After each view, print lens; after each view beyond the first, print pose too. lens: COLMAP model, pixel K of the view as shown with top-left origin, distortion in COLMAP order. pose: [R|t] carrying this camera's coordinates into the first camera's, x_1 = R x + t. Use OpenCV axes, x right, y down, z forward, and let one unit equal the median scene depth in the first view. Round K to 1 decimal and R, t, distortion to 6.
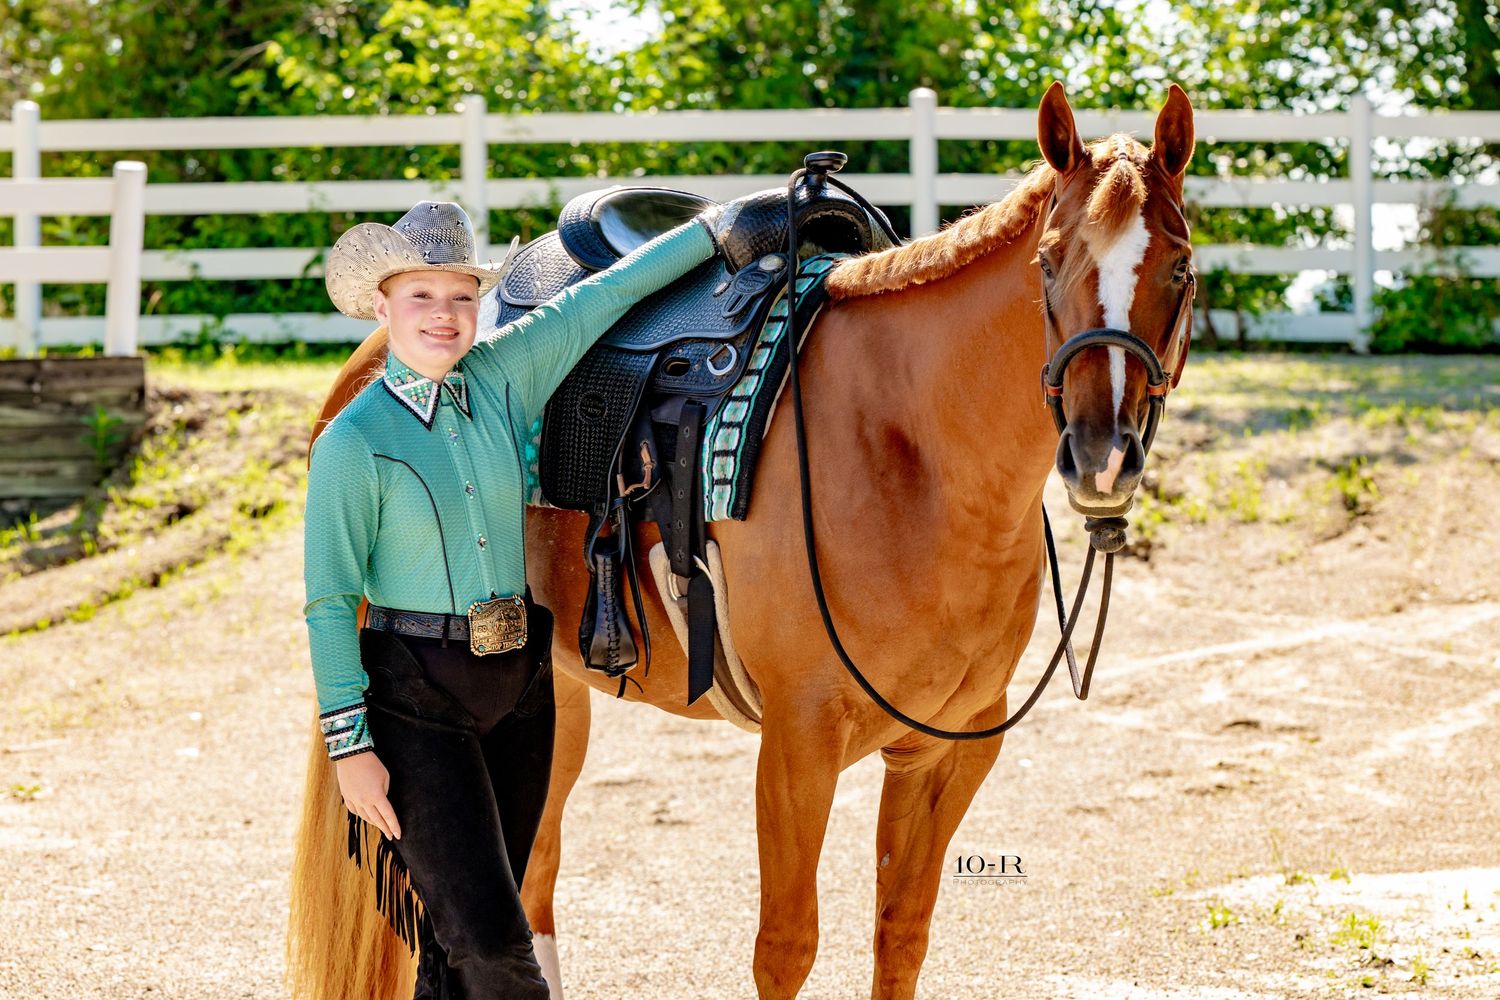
lens RADIAL K [[5746.1, 0, 750.0], [0, 5746.1, 500.0], [0, 0, 1]] dist [0.291263, 0.915744]
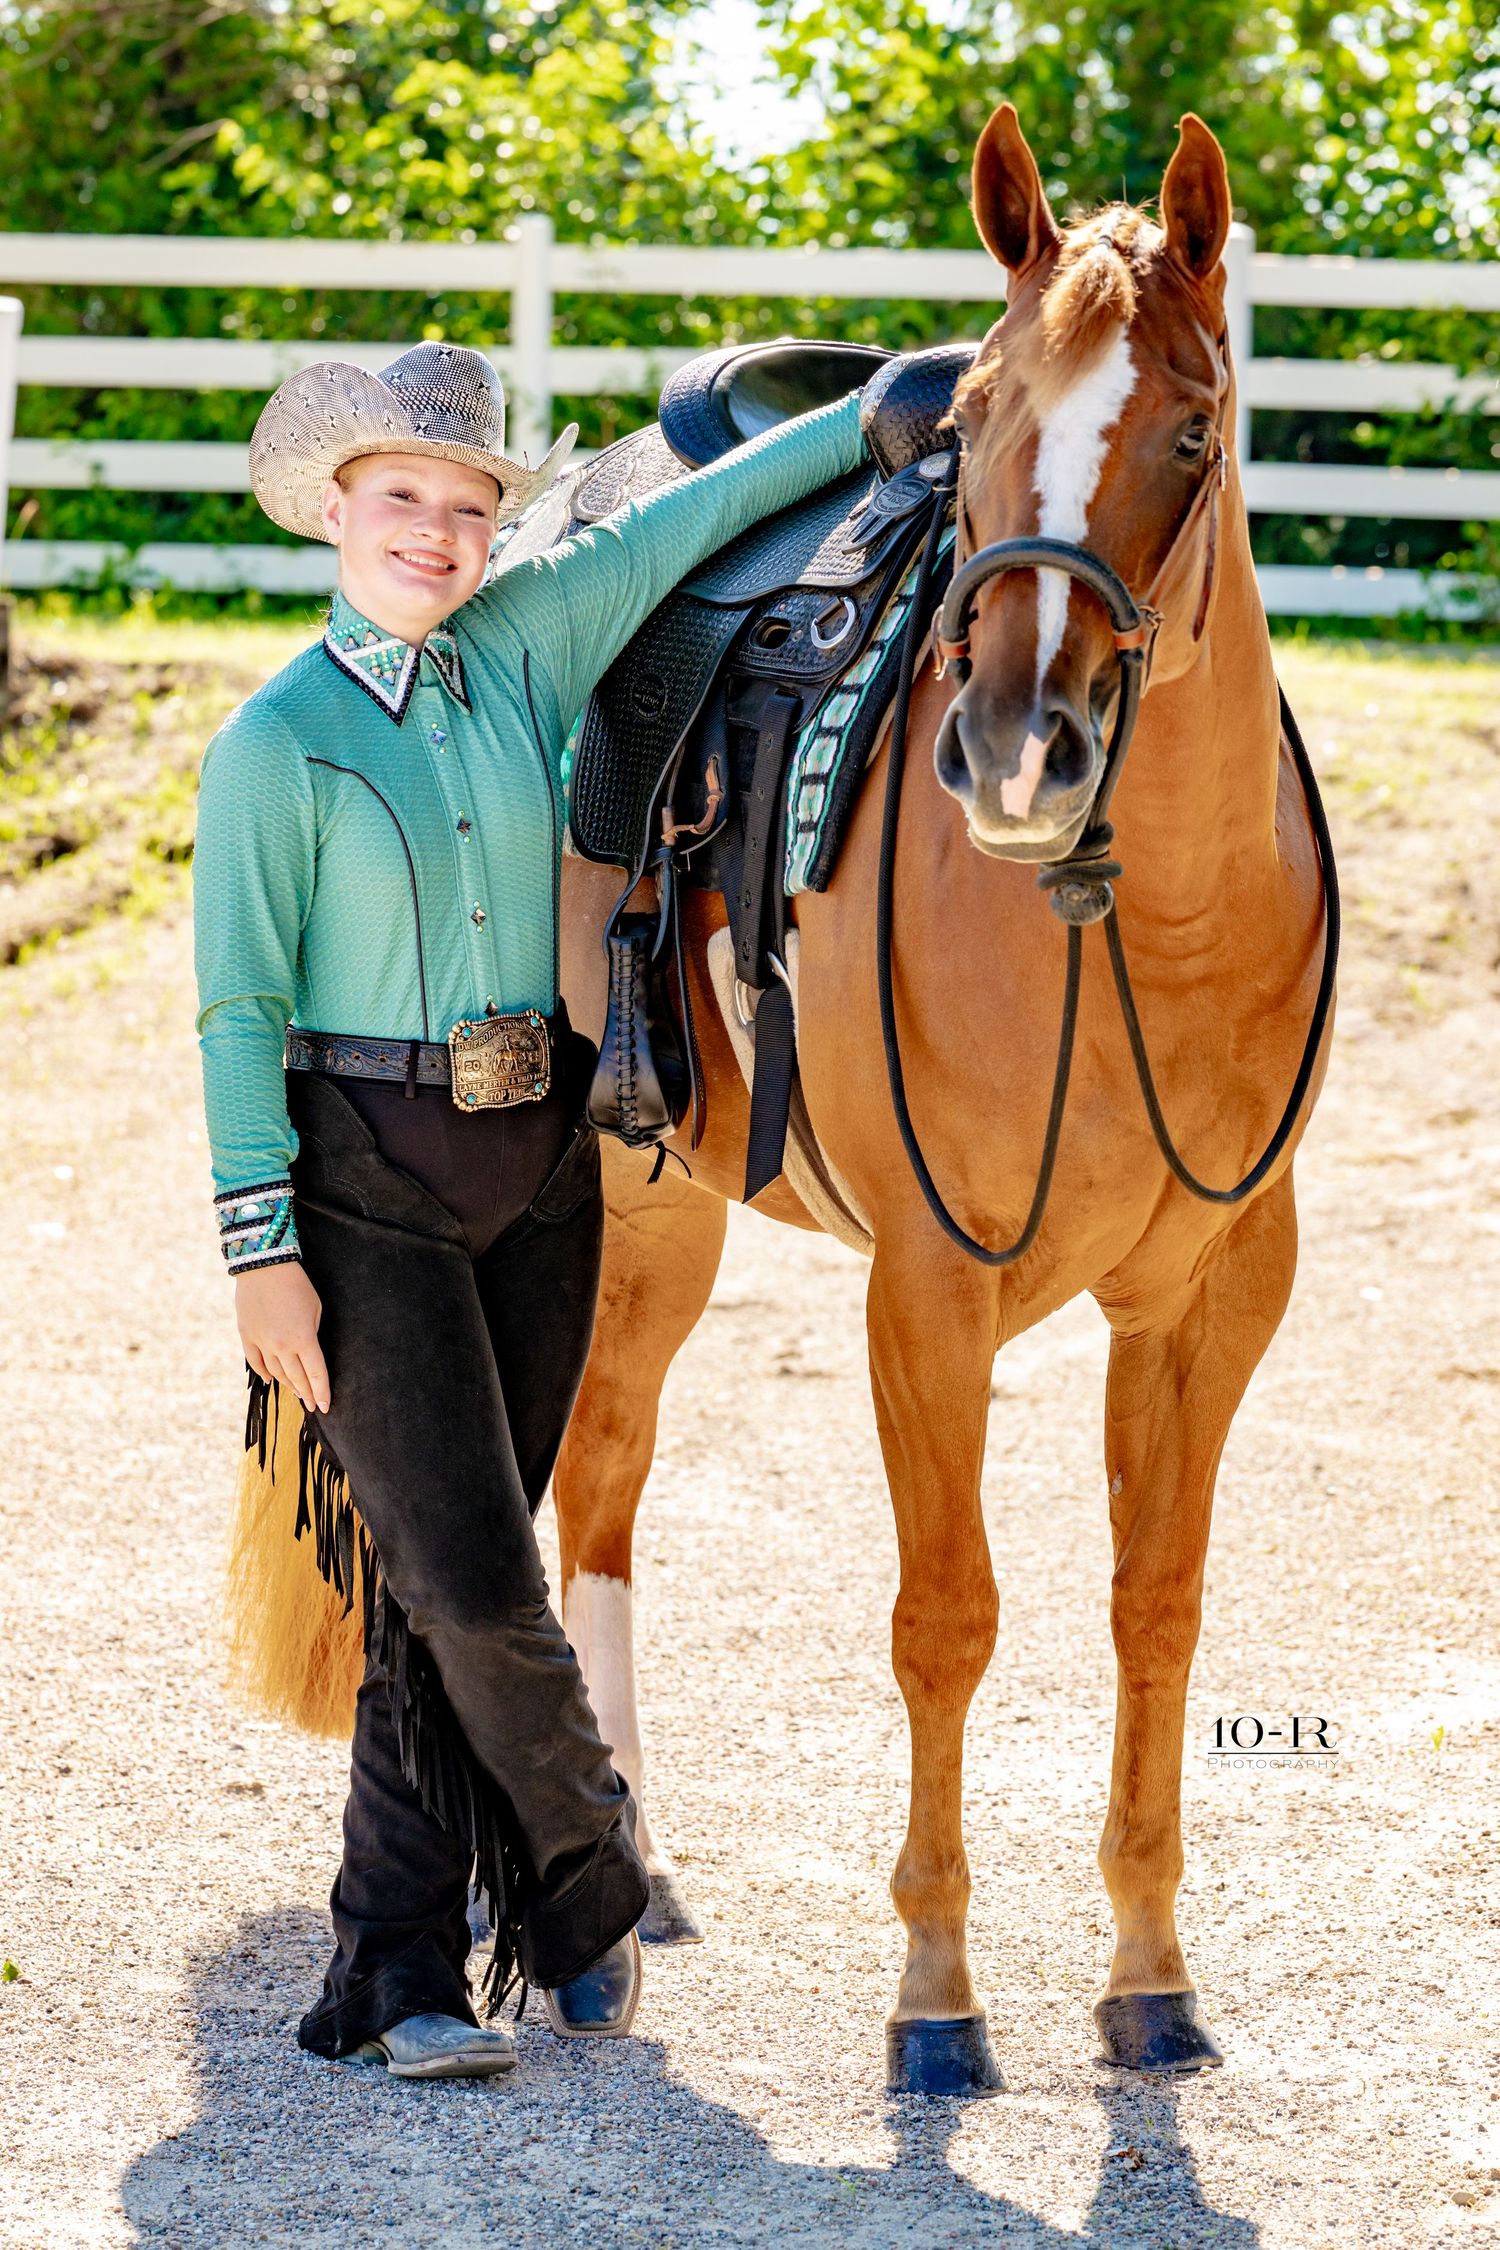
lens RADIAL K [[8619.1, 0, 750.0], [0, 8619.1, 1125.0], [0, 0, 1]] dist [0.291263, 0.915744]
pose [[0.999277, 0.031766, -0.020874, -0.000579], [-0.031082, 0.998993, 0.032346, -0.000618], [0.021881, -0.031674, 0.999259, 0.035077]]
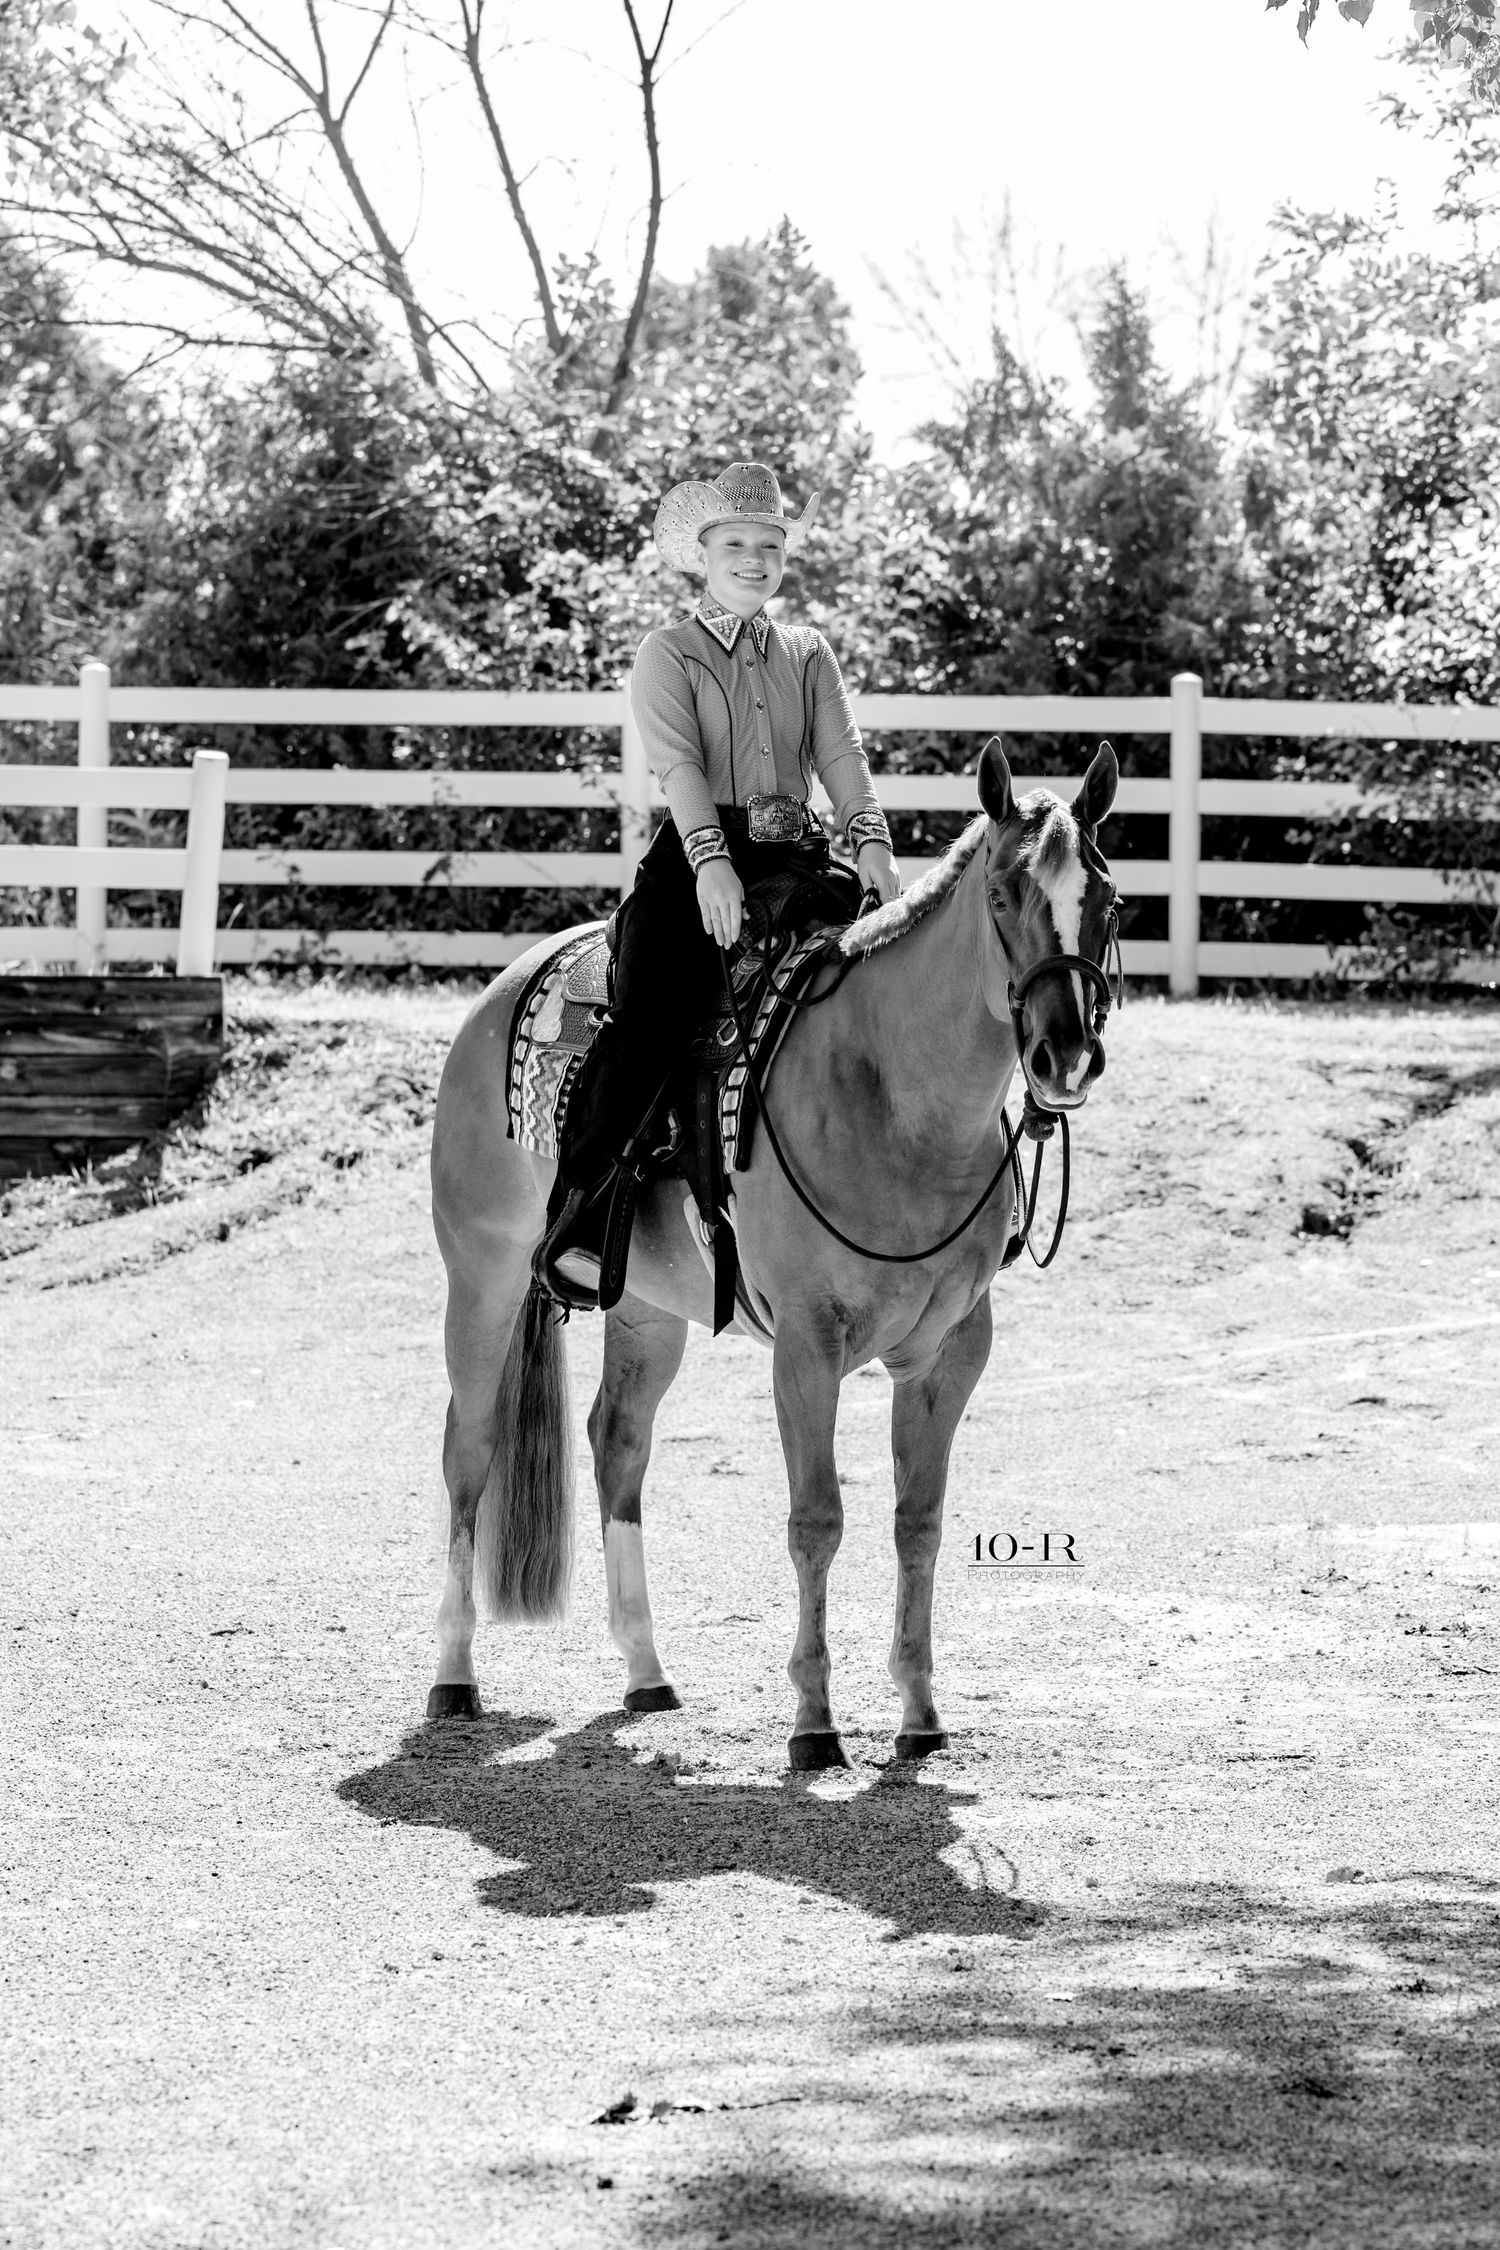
lens RADIAL K [[8619.1, 0, 750.0], [0, 8619.1, 1125.0], [0, 0, 1]] dist [0.291263, 0.915744]
pose [[0.998545, 0.023937, -0.048327, 0.033677], [-0.024382, 0.999666, -0.008622, 0.005631], [0.048105, 0.009788, 0.998794, -0.260502]]
